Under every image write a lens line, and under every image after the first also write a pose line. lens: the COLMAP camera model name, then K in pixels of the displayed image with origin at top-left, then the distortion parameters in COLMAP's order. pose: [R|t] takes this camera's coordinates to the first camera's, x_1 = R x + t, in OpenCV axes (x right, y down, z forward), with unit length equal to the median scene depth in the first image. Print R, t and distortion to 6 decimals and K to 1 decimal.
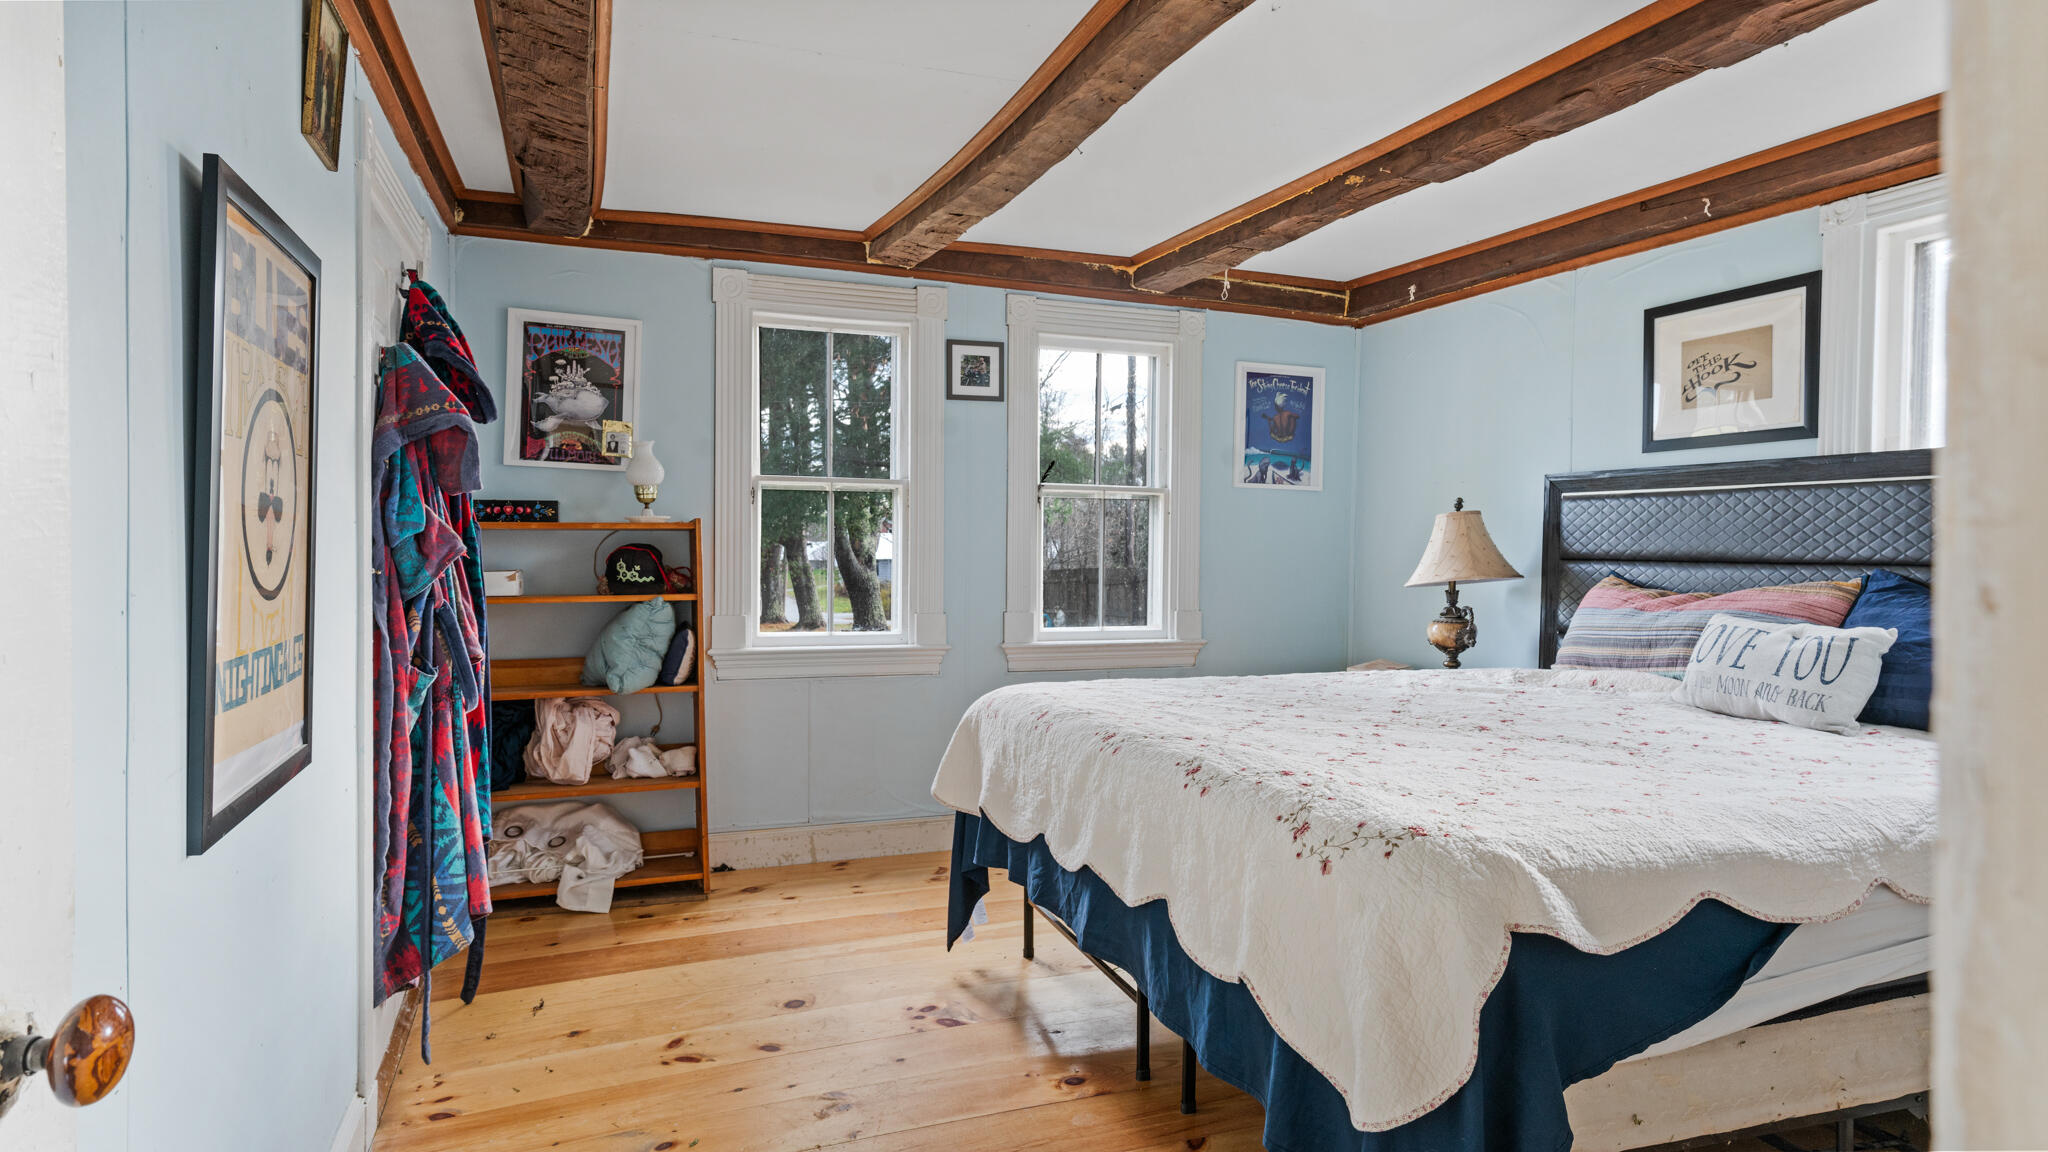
lens RADIAL K [[1129.8, 0, 1024.6], [0, 1129.8, 562.8], [0, 0, 1]] dist [0.000226, 0.000313]
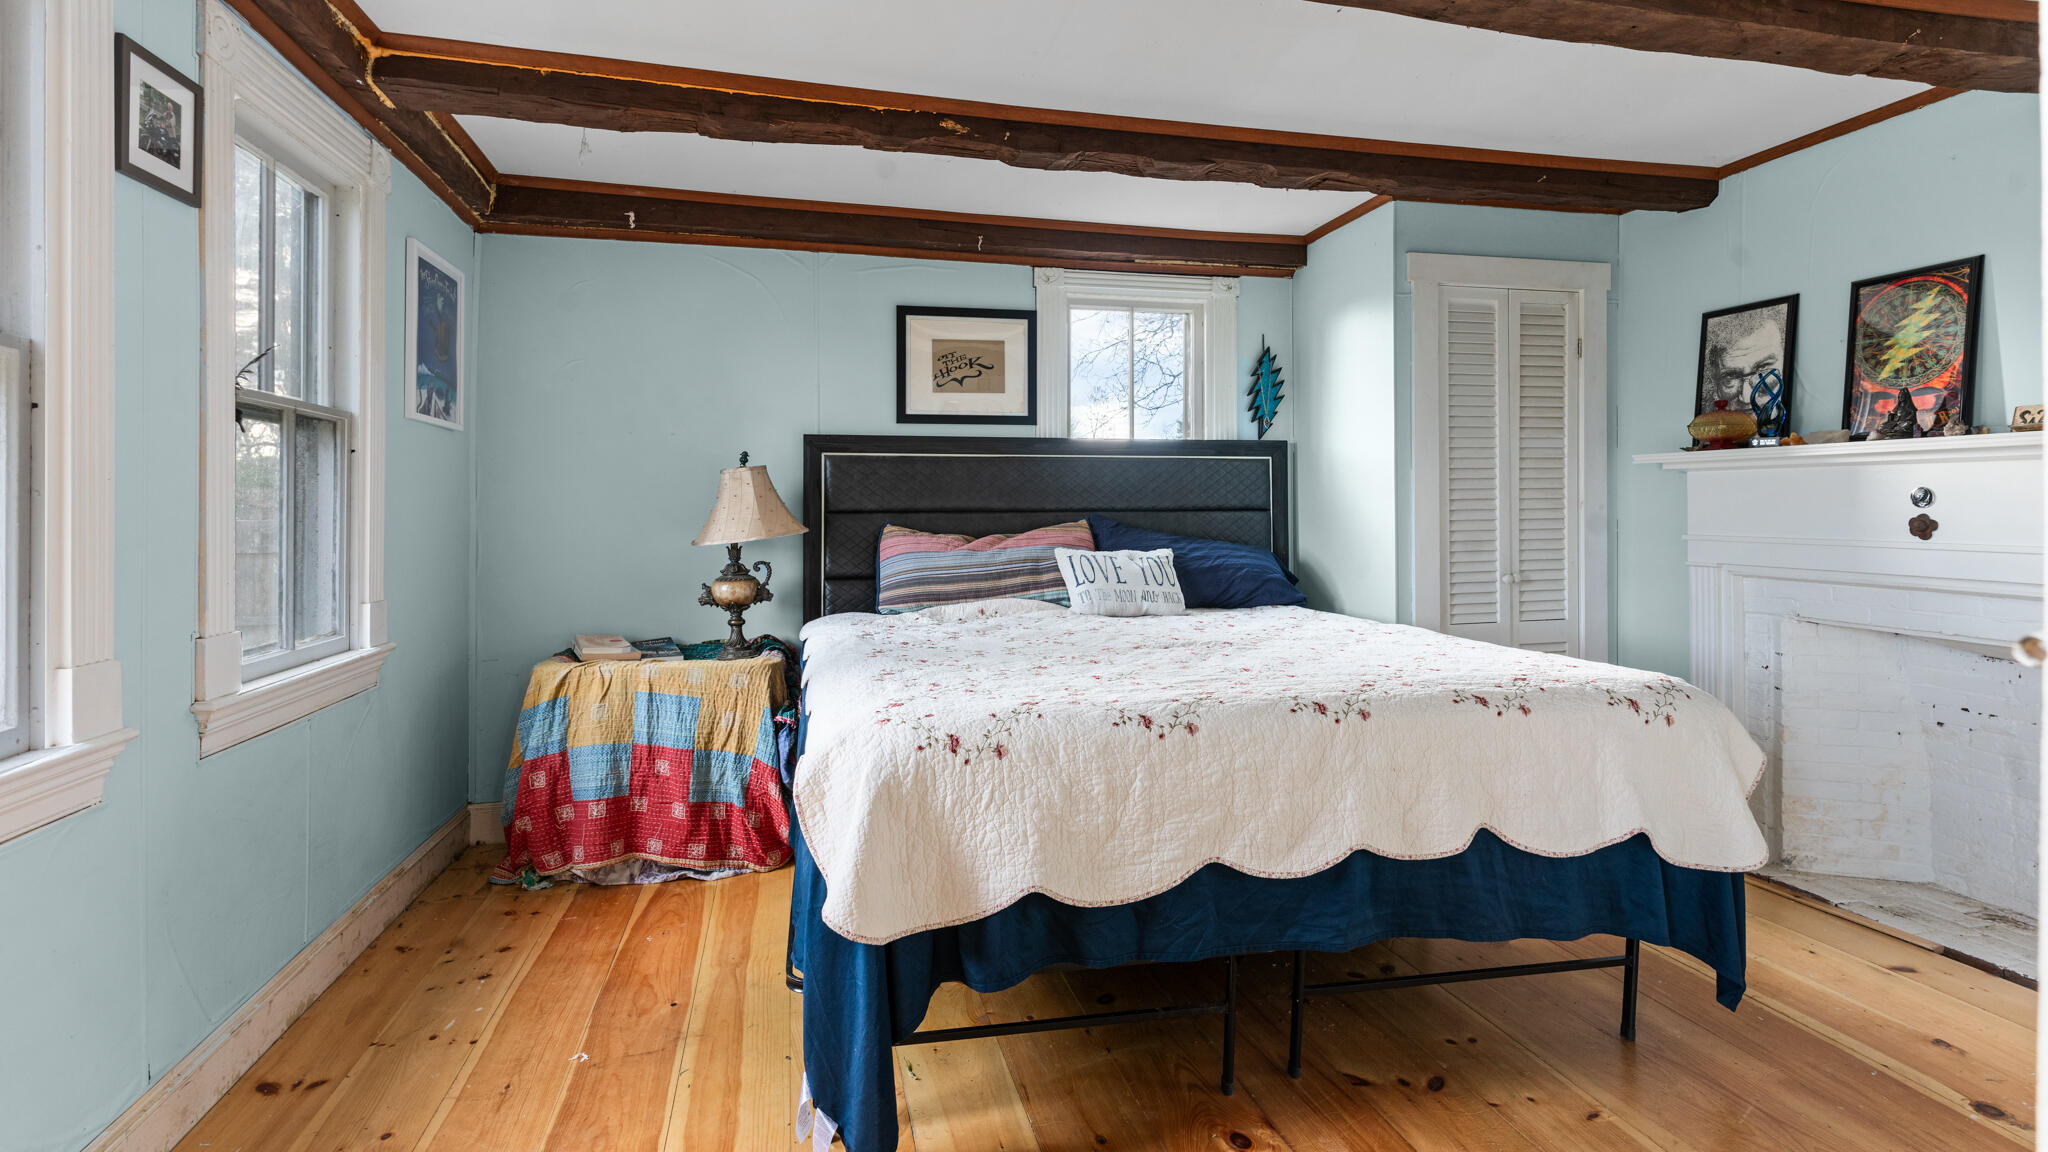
lens RADIAL K [[980.5, 0, 1014.9], [0, 980.5, 504.5], [0, 0, 1]] dist [0.000730, -0.000301]
pose [[0.144240, -0.005295, 0.989529, -0.496981], [0.020354, 0.999790, 0.002383, -0.010454], [-0.989333, 0.019798, 0.144317, 0.756889]]
